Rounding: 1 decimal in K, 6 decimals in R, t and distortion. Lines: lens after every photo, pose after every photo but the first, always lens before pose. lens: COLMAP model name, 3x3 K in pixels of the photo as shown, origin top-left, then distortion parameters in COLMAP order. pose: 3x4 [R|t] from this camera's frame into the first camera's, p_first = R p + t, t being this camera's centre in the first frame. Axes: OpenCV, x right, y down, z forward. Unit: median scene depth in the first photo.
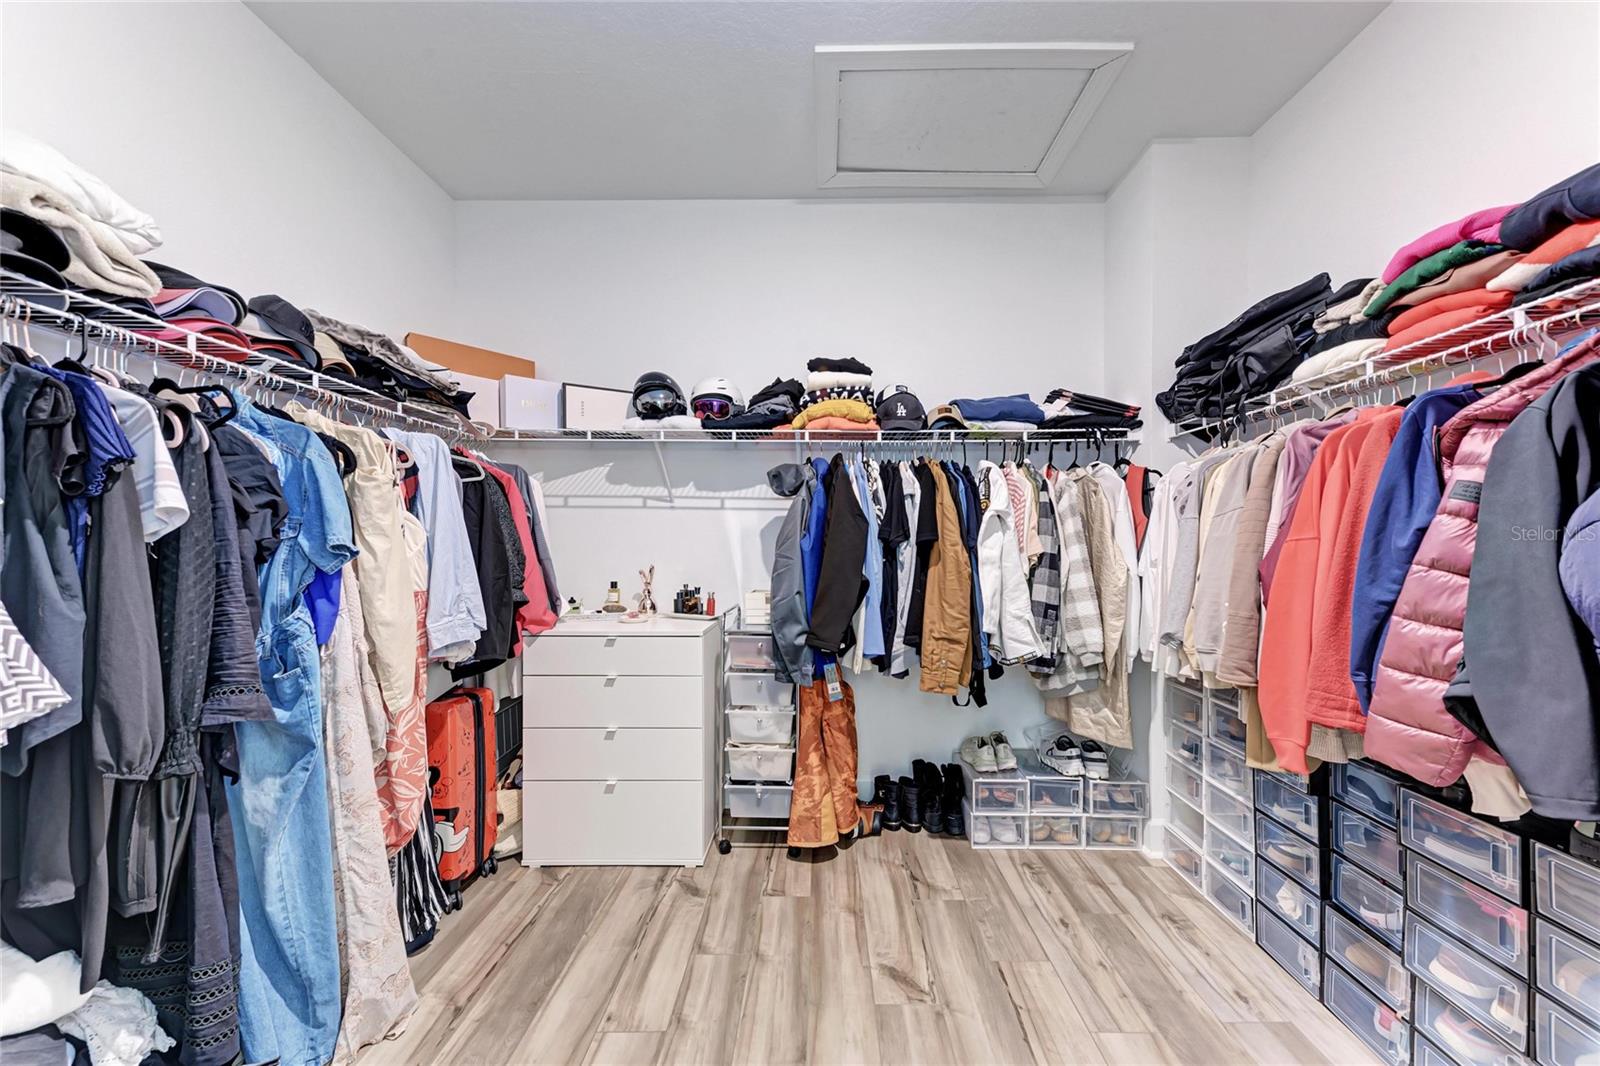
lens RADIAL K [[550.8, 0, 805.1], [0, 550.8, 539.4], [0, 0, 1]] dist [0.004647, 0.000022]
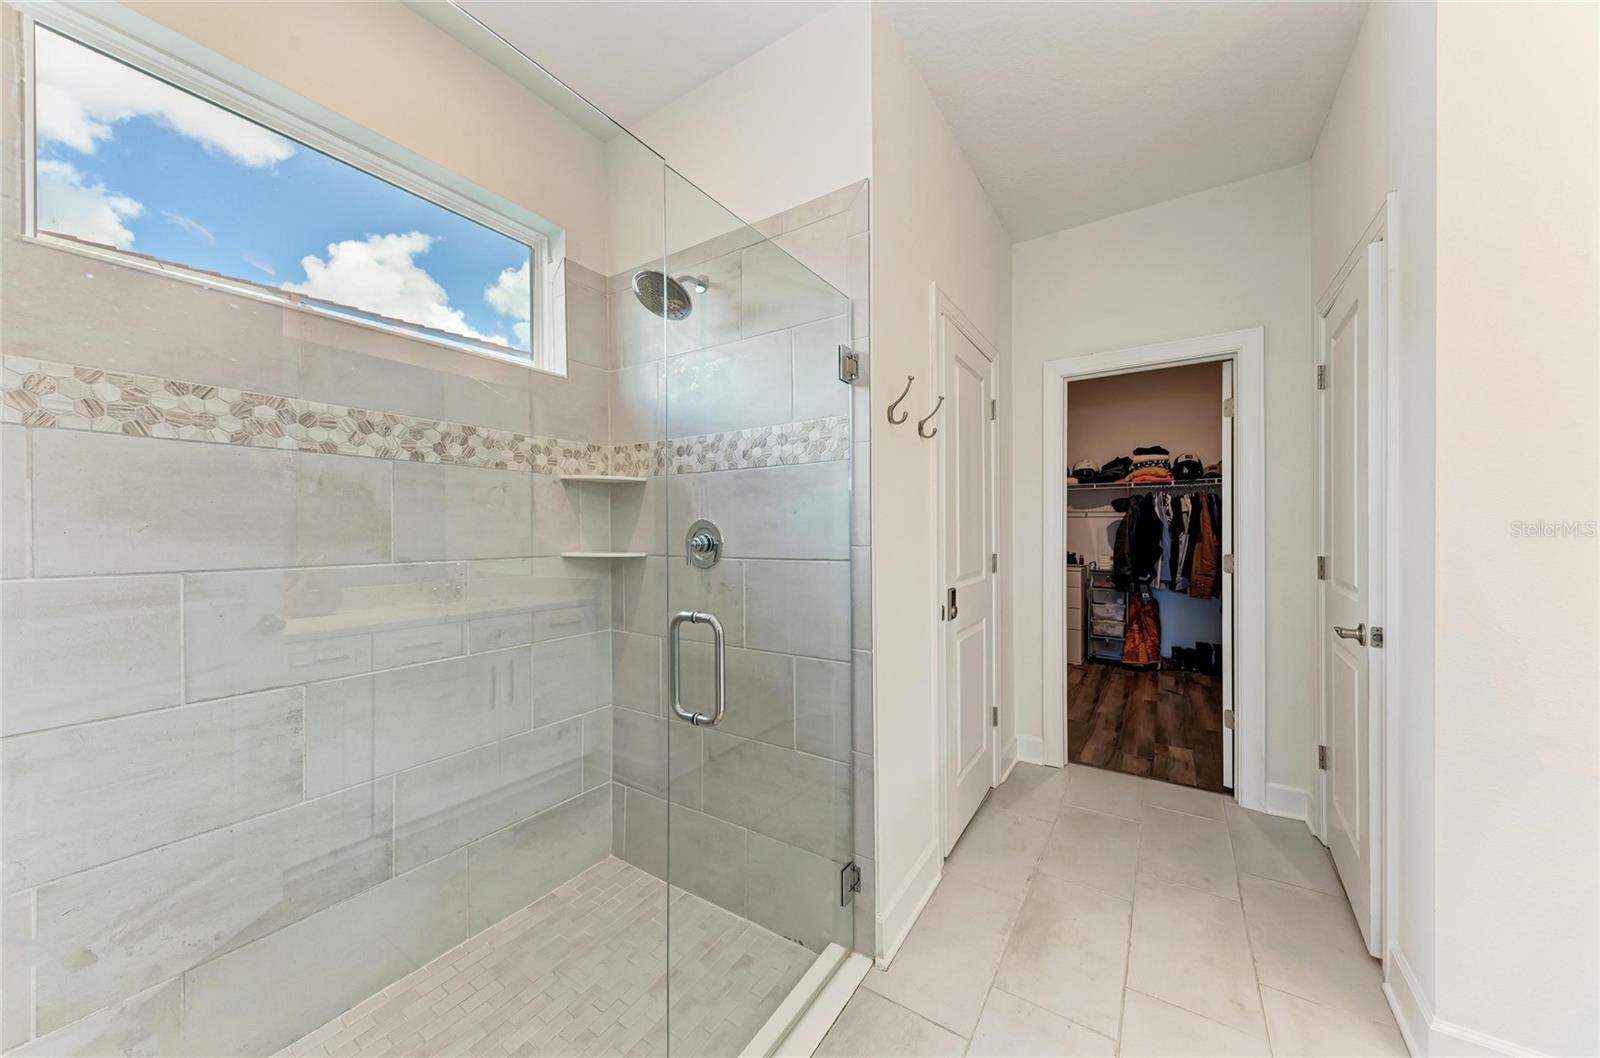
lens RADIAL K [[550.8, 0, 775.6], [0, 550.8, 533.0], [0, 0, 1]] dist [0.004647, 0.000022]
pose [[0.828064, 0.001493, -0.560632, 0.060964], [0.000836, 0.999992, 0.003899, -0.002734], [0.560633, -0.003697, 0.828056, -1.688547]]
